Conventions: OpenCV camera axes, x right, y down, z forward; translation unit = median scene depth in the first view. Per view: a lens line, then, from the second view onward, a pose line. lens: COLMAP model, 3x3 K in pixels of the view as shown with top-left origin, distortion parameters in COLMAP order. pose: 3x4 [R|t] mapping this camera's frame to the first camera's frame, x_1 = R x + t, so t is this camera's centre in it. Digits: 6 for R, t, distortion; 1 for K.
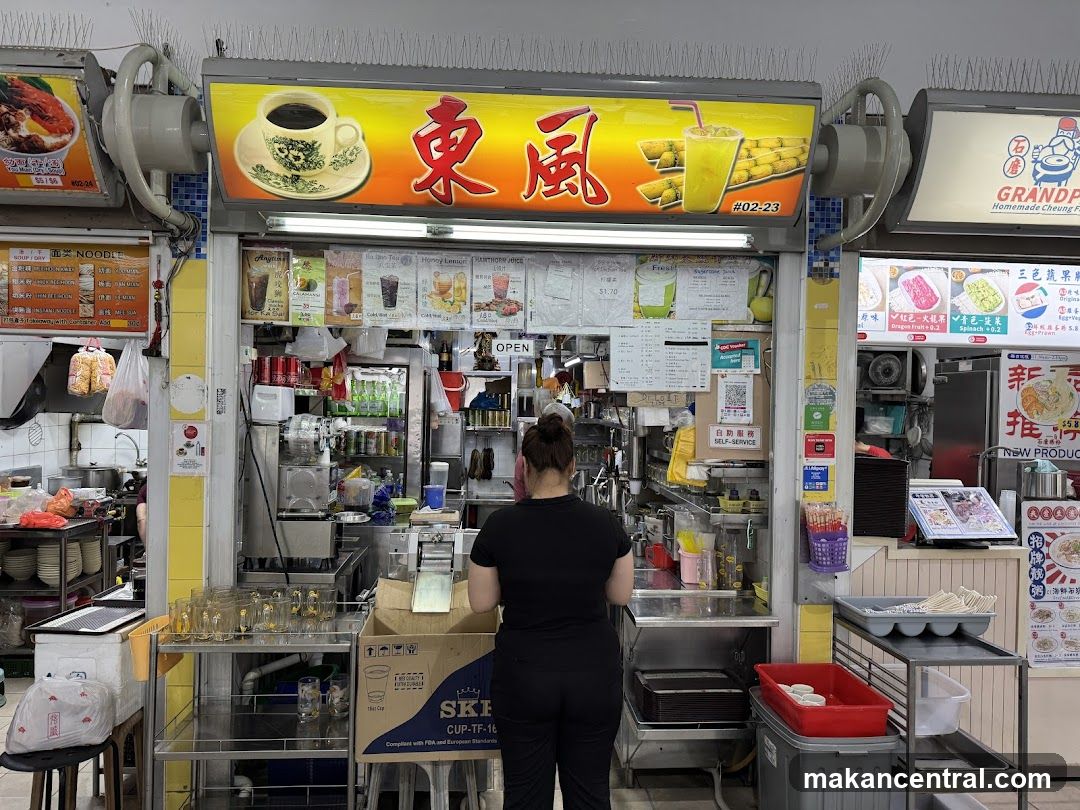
lens RADIAL K [[758.1, 0, 530.9], [0, 758.1, 406.4], [0, 0, 1]] dist [0.040620, -0.059603]
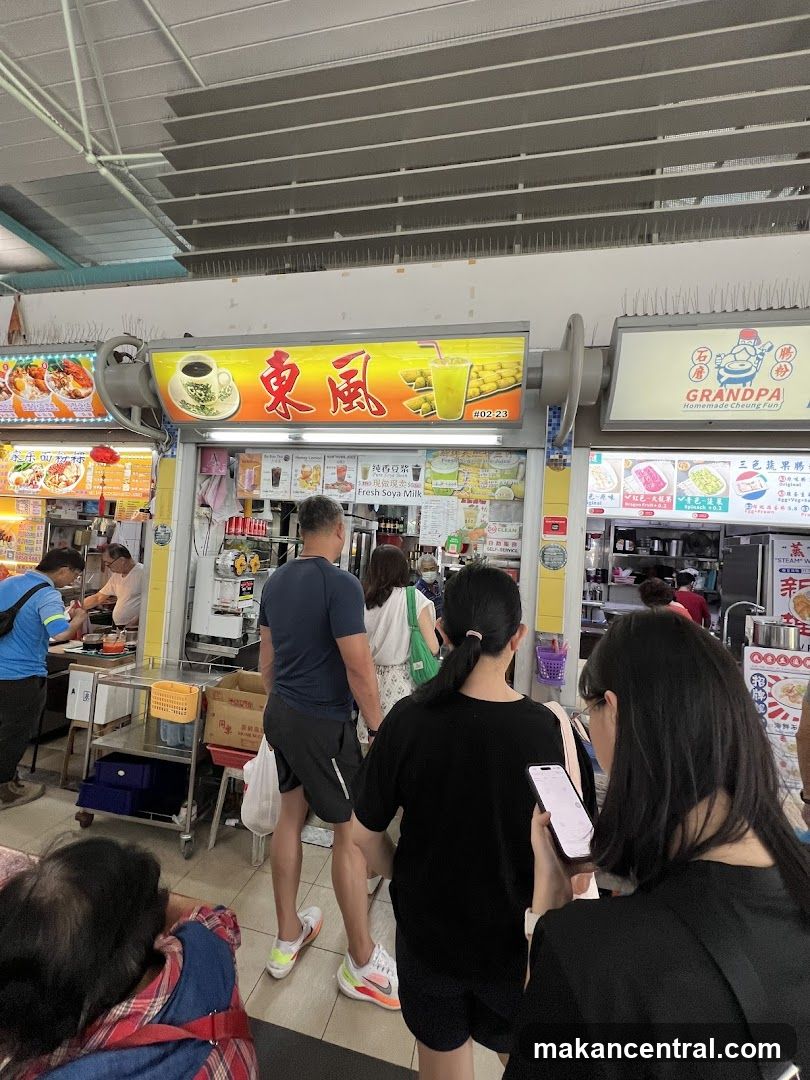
lens RADIAL K [[434.2, 0, 408.1], [0, 434.2, 538.2], [0, 0, 1]] dist [-0.006113, 0.000147]
pose [[0.962910, 0.036275, -0.267374, 0.374716], [-0.048878, 0.997978, -0.040630, 0.003653], [0.265359, 0.052192, 0.962736, 0.213508]]
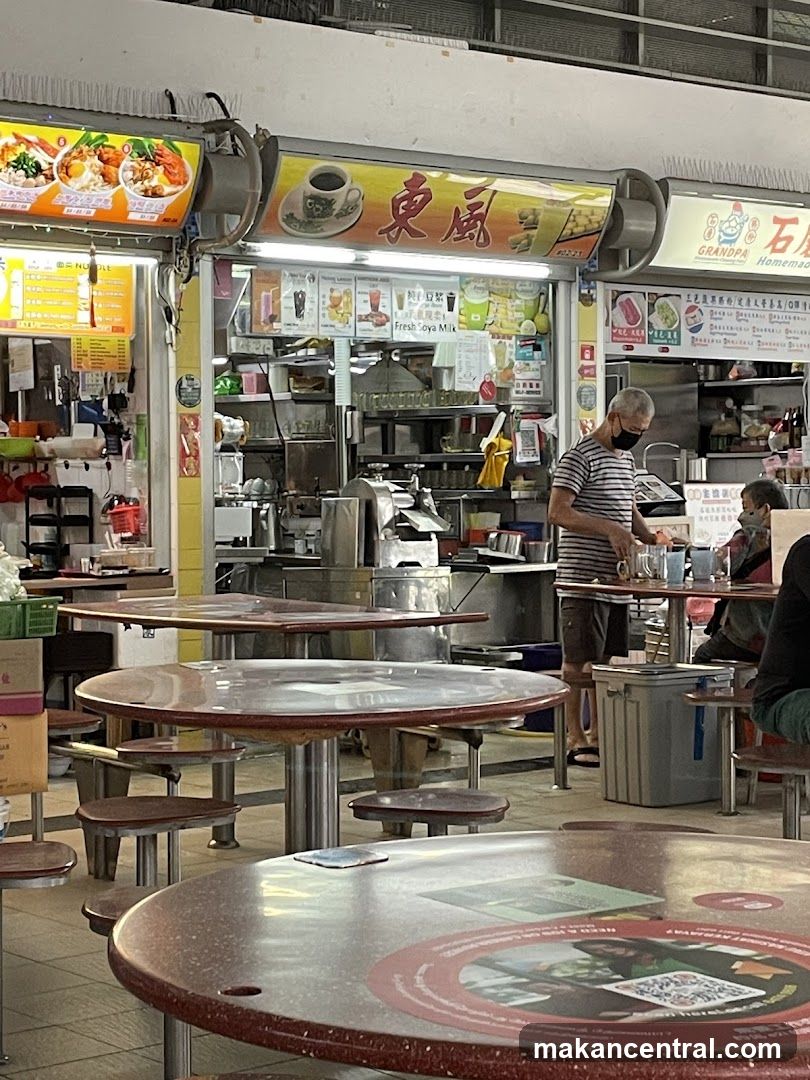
lens RADIAL K [[2294.3, 0, 405.0], [0, 2294.3, 540.0], [0, 0, 1]] dist [0.027520, -0.088279]
pose [[0.805640, -0.038299, 0.591166, -2.412973], [0.024792, 0.999213, 0.030948, 0.117655], [-0.591887, -0.010277, 0.805956, -2.162663]]
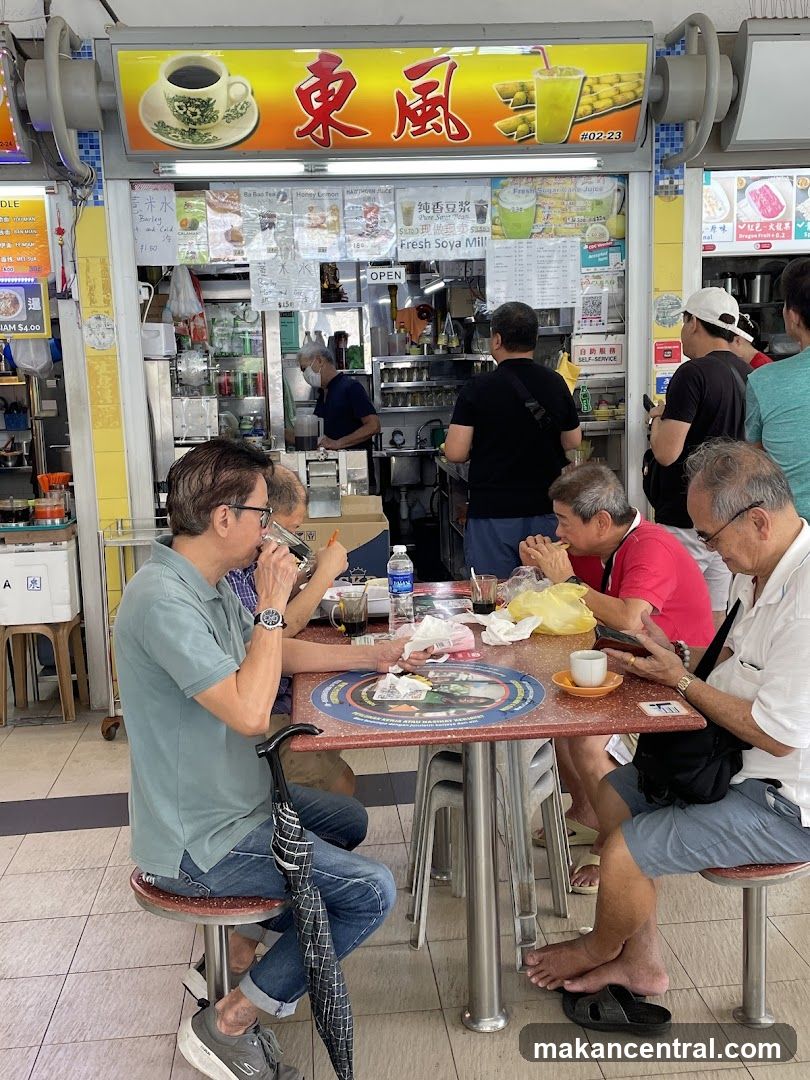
lens RADIAL K [[1144.9, 0, 405.0], [0, 1144.9, 540.0], [0, 0, 1]] dist [0.086726, -0.133395]
pose [[0.998056, -0.055878, 0.027592, -0.072632], [0.050870, 0.986254, 0.157212, 0.042568], [-0.035998, -0.155503, 0.987179, -0.767544]]
